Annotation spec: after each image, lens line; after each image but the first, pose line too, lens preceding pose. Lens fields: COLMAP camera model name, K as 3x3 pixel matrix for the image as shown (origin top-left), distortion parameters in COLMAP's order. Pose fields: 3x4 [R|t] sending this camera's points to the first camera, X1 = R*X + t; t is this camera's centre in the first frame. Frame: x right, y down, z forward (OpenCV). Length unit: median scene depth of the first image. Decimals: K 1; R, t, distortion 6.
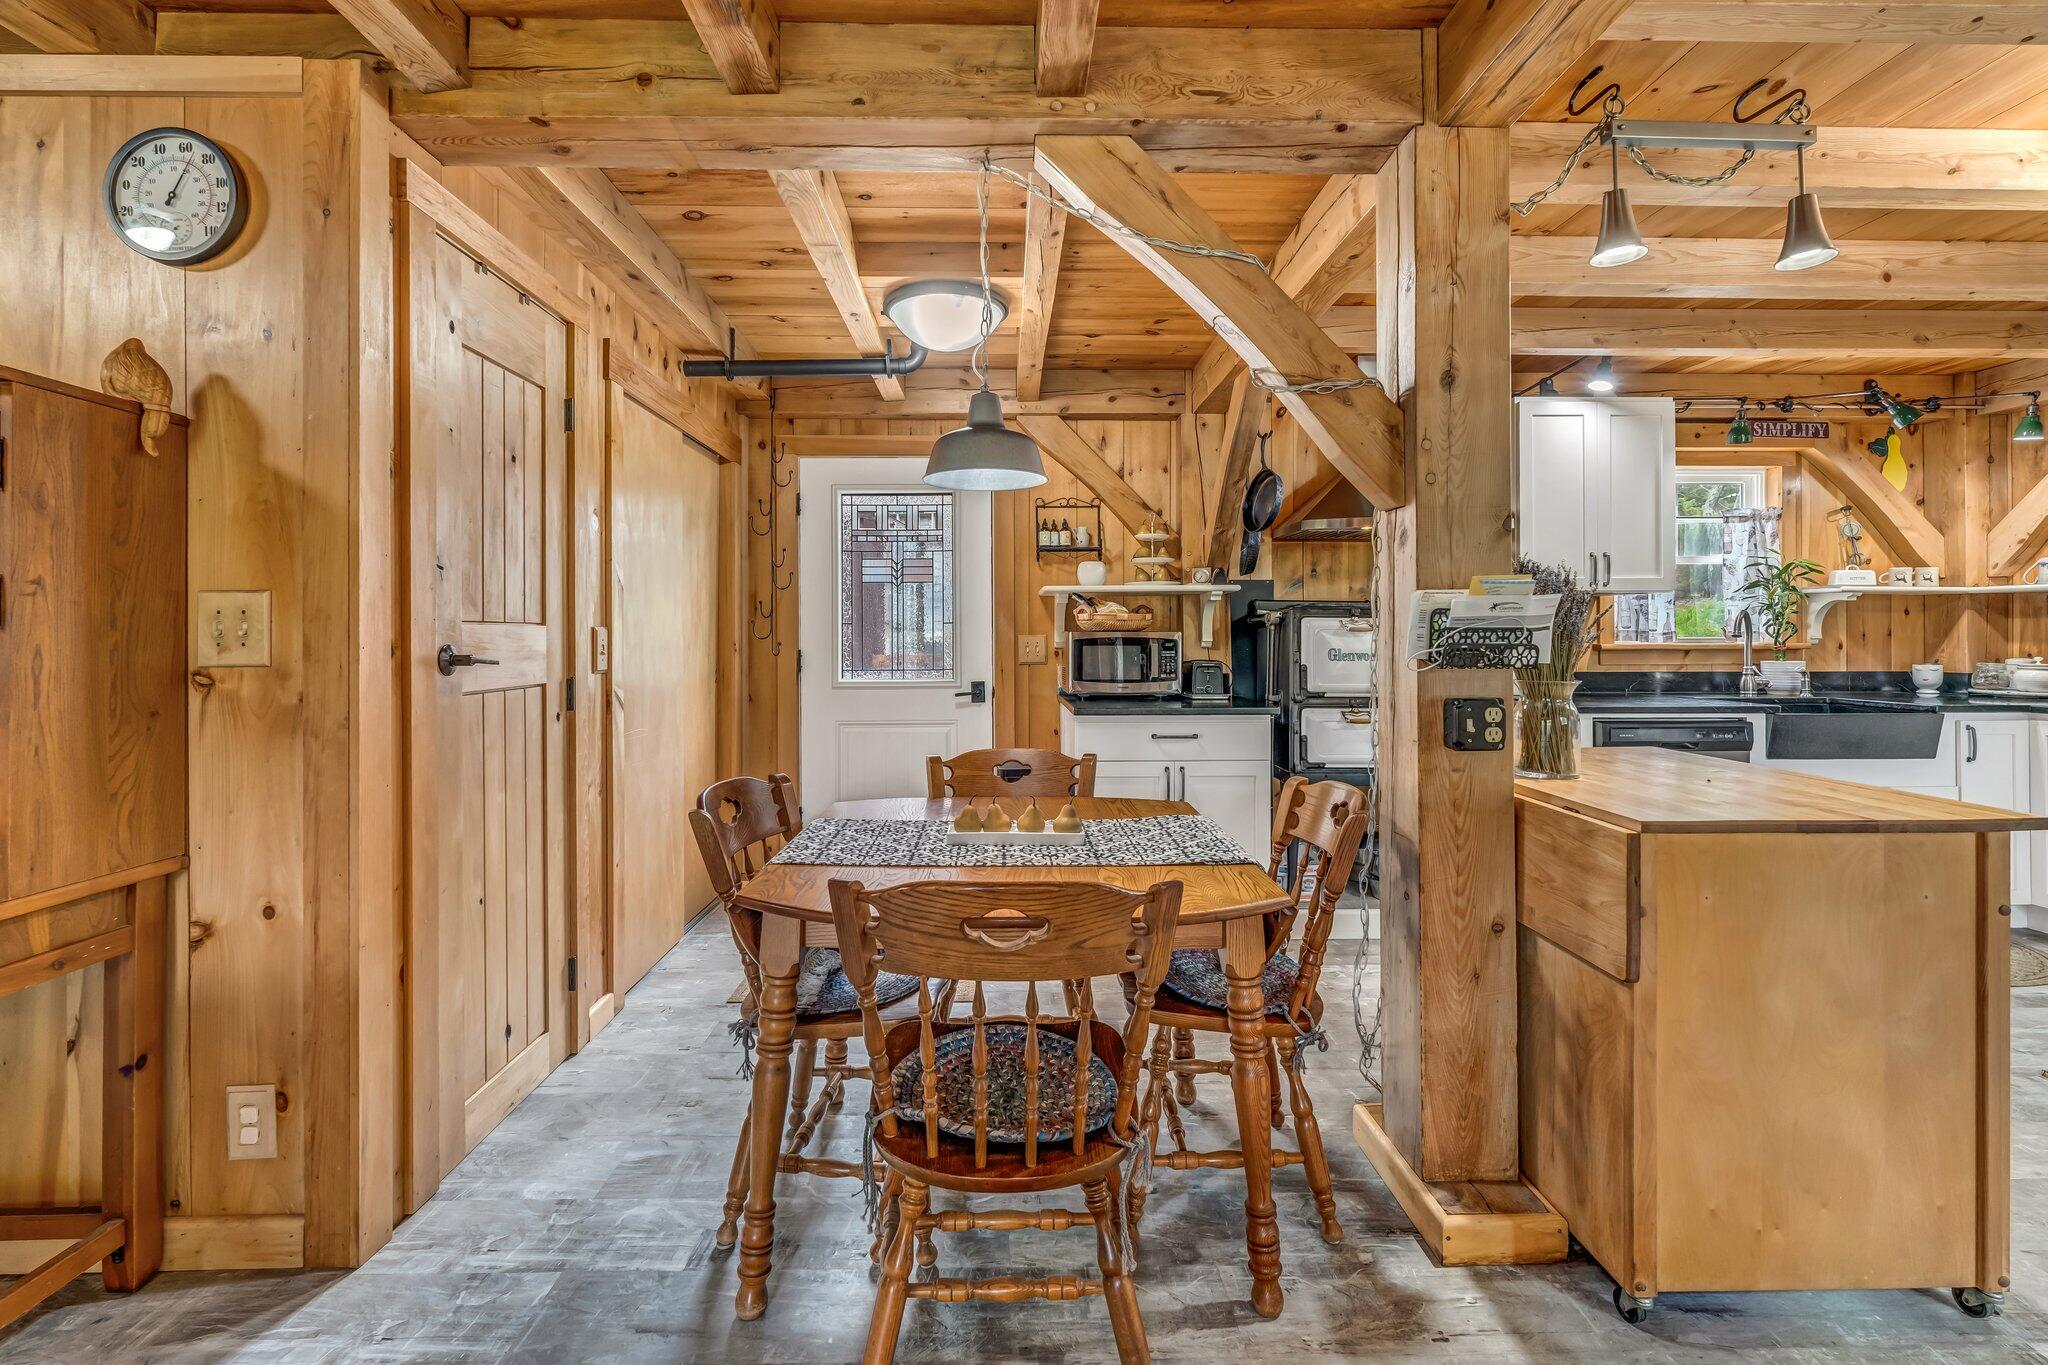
lens RADIAL K [[907.8, 0, 1014.3], [0, 907.8, 630.6], [0, 0, 1]] dist [-0.007120, 0.001435]
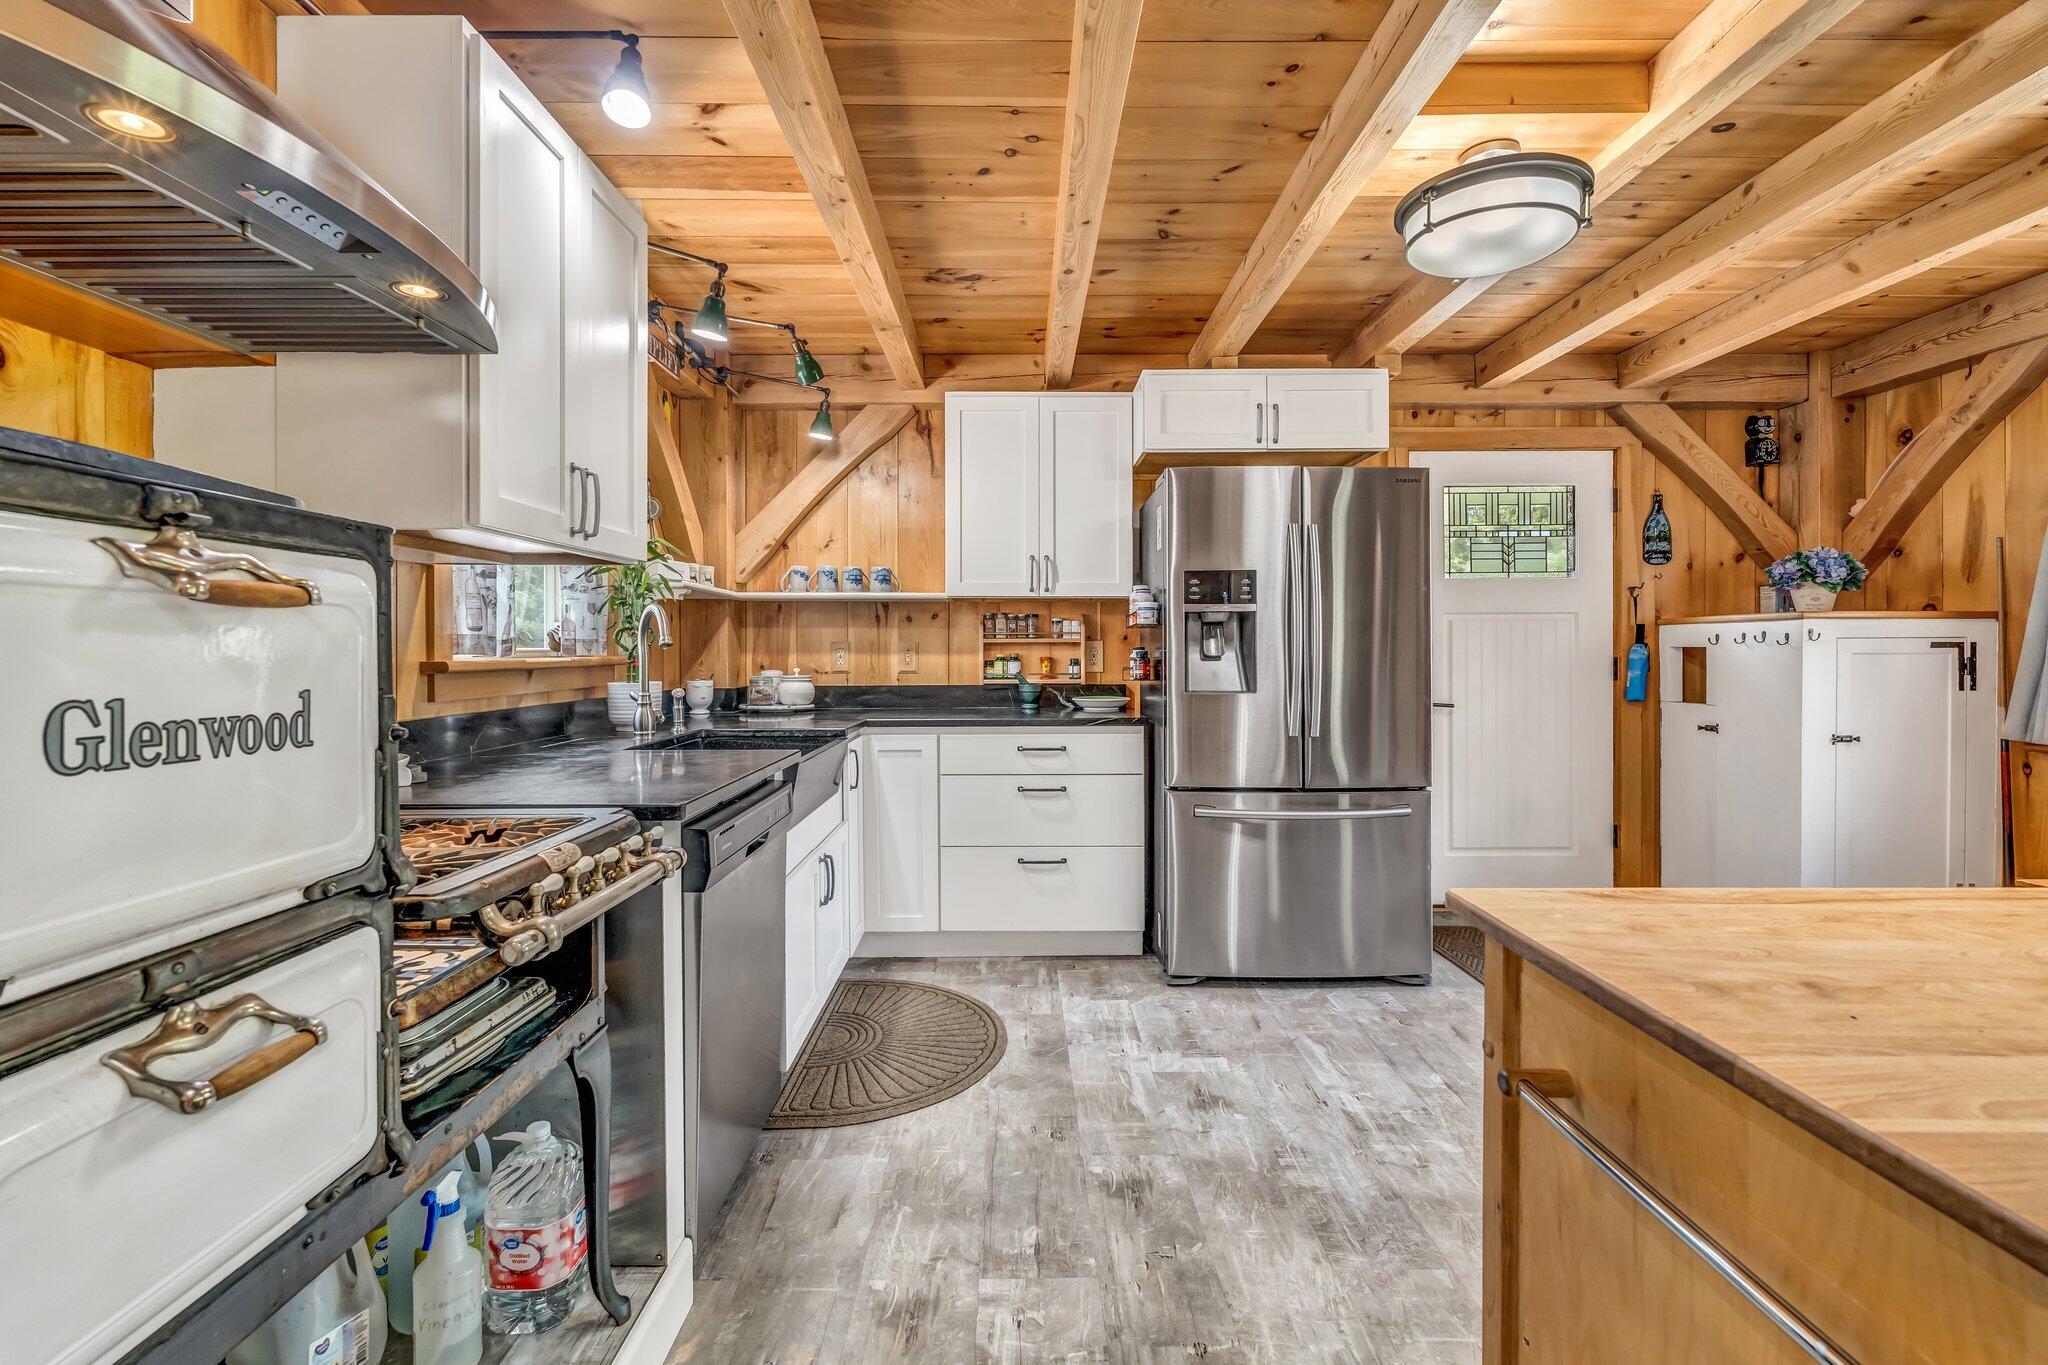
lens RADIAL K [[907.8, 0, 1016.7], [0, 907.8, 654.1], [0, 0, 1]] dist [-0.007120, 0.001435]
pose [[0.011906, -0.004787, 0.999918, 0.164880], [-0.000658, 0.999988, 0.004795, 0.008753], [-0.999929, -0.000715, 0.011902, 0.720204]]
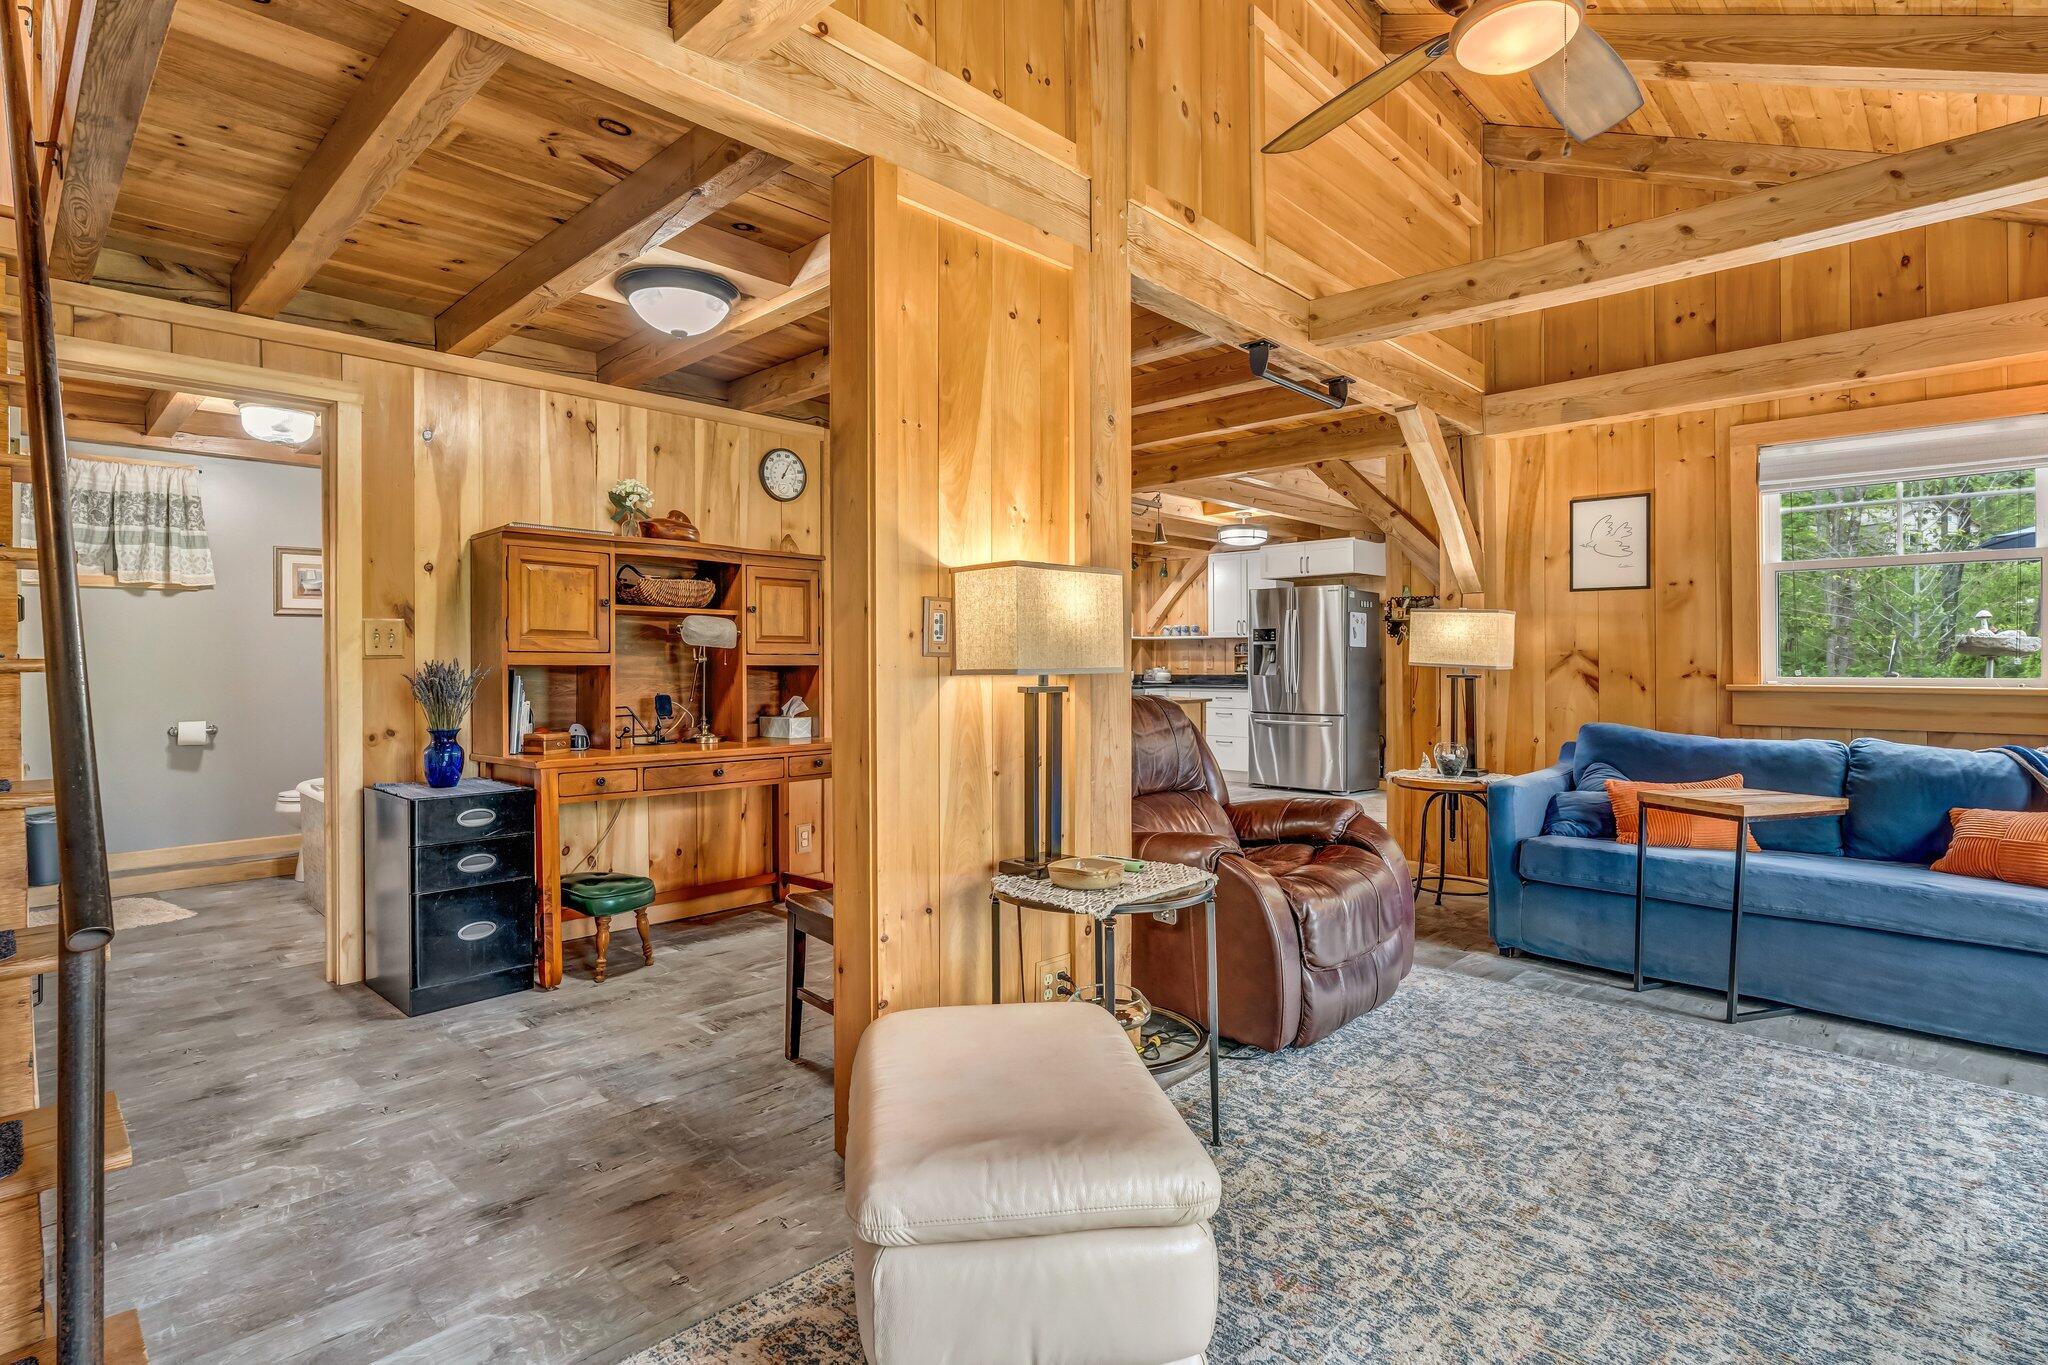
lens RADIAL K [[1007.9, 0, 1009.4], [0, 1007.9, 667.6], [0, 0, 1]] dist [0.000776, 0.000004]
pose [[0.709716, -0.000984, 0.704487, -1.001039], [-0.004602, 0.999971, 0.006032, 0.015690], [-0.704472, -0.007523, 0.709691, -0.589043]]
